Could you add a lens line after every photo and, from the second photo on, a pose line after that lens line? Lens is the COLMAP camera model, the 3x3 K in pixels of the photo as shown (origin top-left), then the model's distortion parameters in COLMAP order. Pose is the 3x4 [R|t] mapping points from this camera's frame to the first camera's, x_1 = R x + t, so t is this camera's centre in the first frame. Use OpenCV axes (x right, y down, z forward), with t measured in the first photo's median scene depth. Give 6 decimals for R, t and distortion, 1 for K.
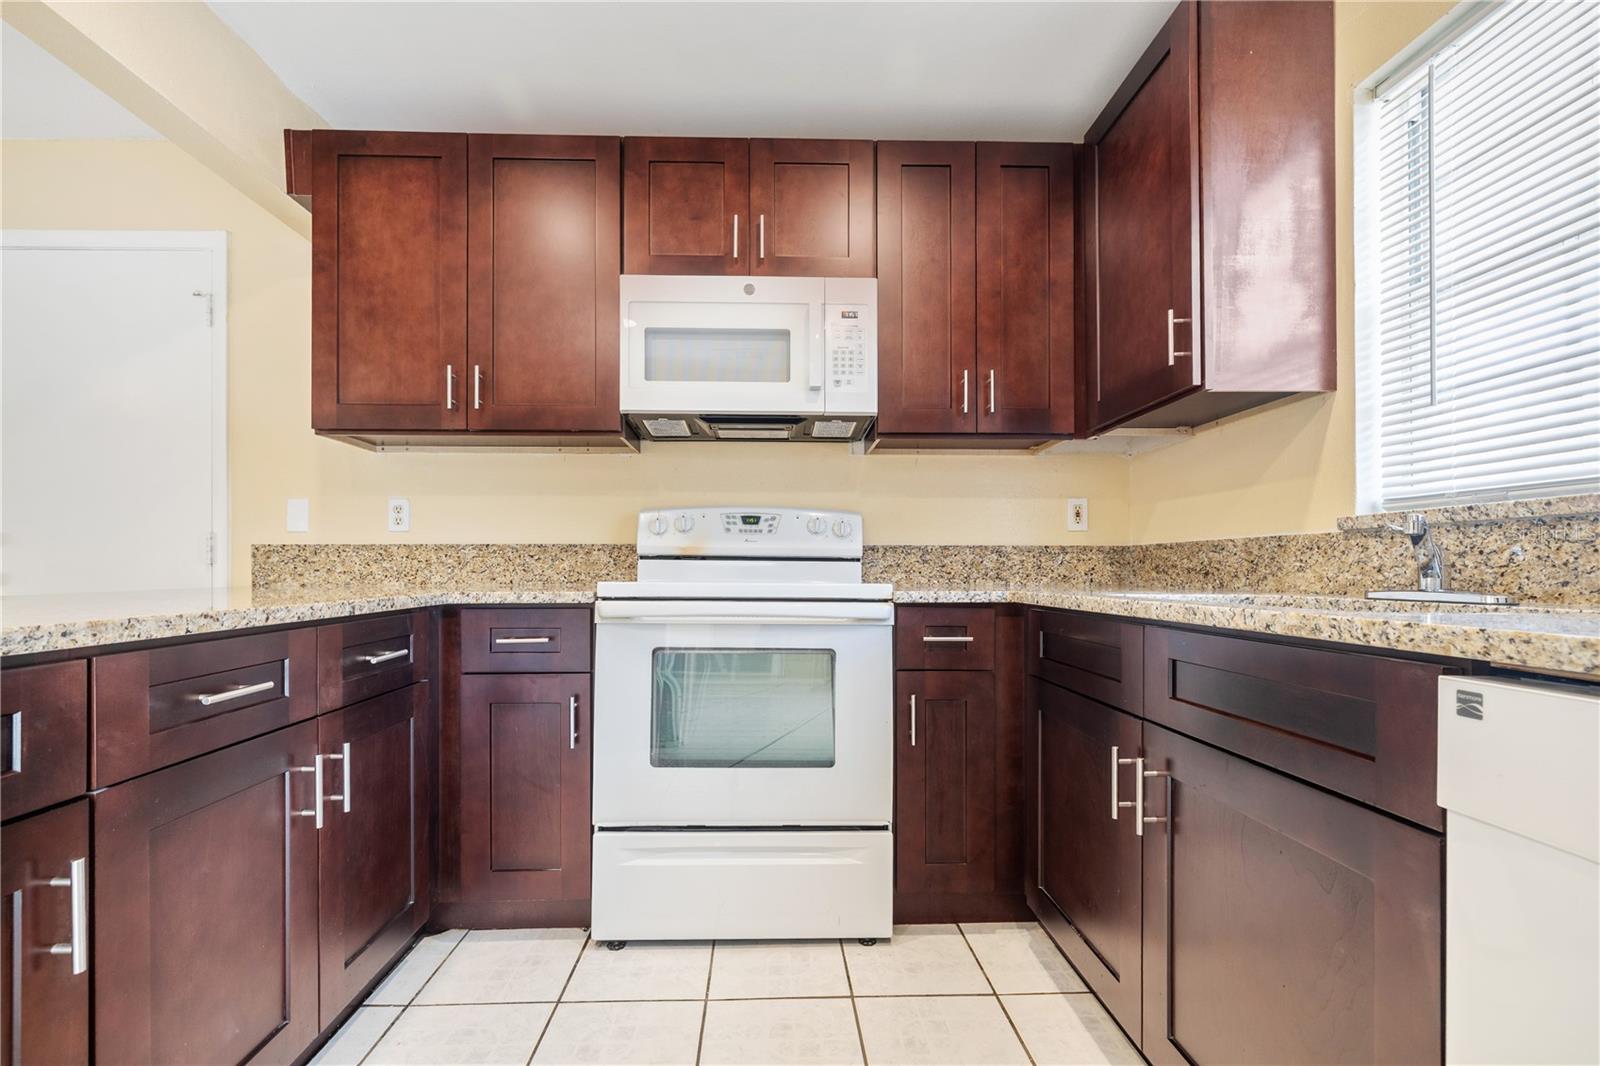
lens RADIAL K [[695.0, 0, 780.9], [0, 695.0, 569.7], [0, 0, 1]] dist [-0.002661, 0.000425]
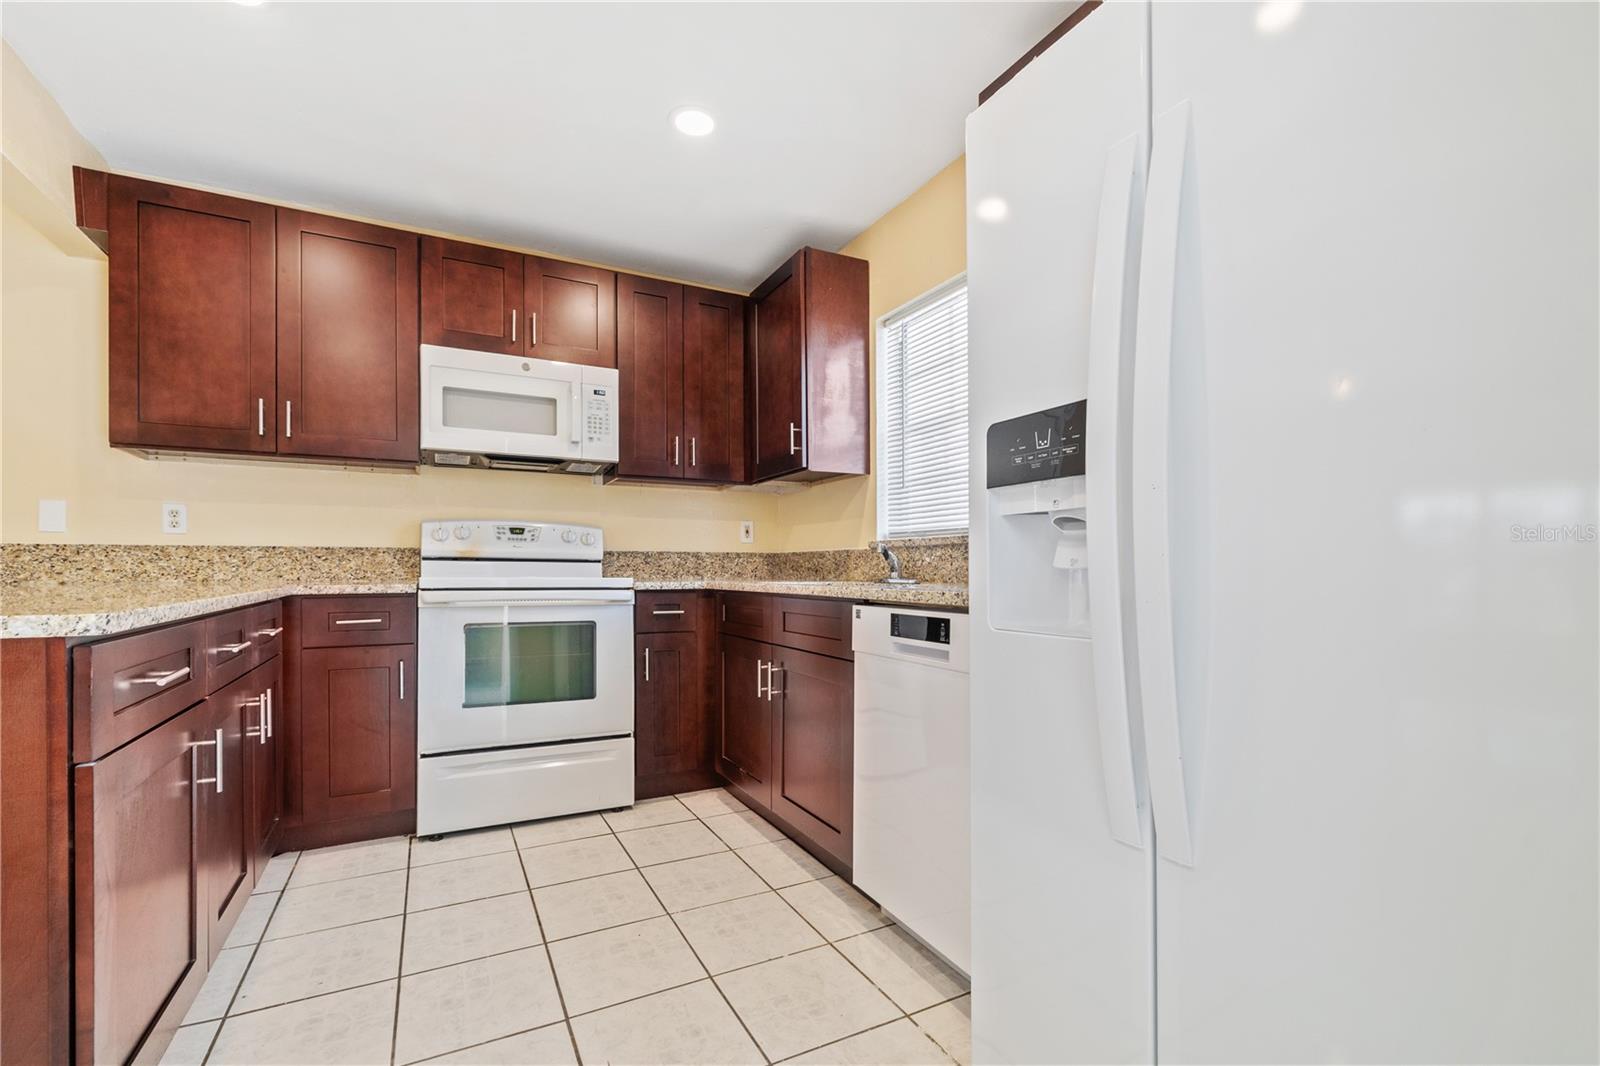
lens RADIAL K [[695.0, 0, 790.0], [0, 695.0, 579.0], [0, 0, 1]] dist [-0.002661, 0.000425]
pose [[0.900859, -0.006092, 0.434068, -0.174256], [-0.000043, 0.999900, 0.014122, 0.001496], [-0.434111, -0.012740, 0.900769, -0.483553]]
